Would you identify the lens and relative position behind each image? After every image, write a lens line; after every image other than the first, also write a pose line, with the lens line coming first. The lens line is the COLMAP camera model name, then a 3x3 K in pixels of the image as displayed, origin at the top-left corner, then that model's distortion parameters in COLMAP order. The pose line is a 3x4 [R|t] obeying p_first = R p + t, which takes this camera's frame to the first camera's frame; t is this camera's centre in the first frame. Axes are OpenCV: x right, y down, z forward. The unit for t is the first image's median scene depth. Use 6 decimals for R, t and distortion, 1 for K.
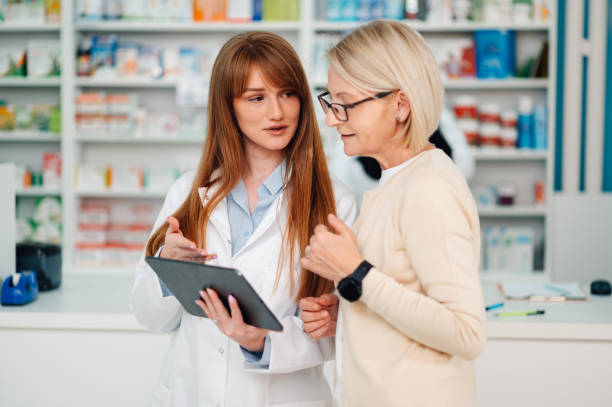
lens RADIAL K [[934.9, 0, 306.0], [0, 934.9, 203.5], [0, 0, 1]] dist [-0.295970, -0.051132]
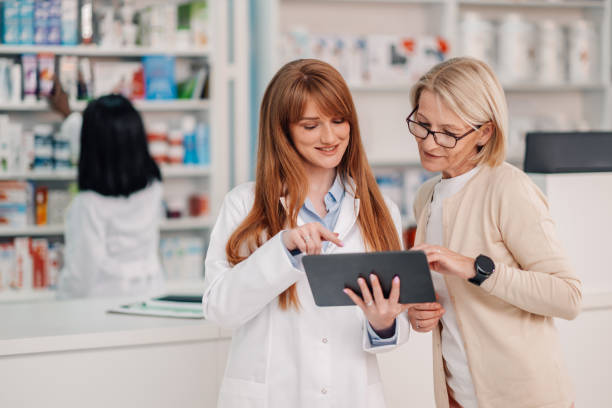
lens RADIAL K [[934.9, 0, 306.0], [0, 934.9, 204.0], [0, 0, 1]] dist [-0.295970, -0.051132]
pose [[0.844922, -0.038326, 0.533514, -0.682088], [0.048358, 0.998818, -0.004834, -0.008021], [-0.532698, 0.029884, 0.845777, 0.014247]]
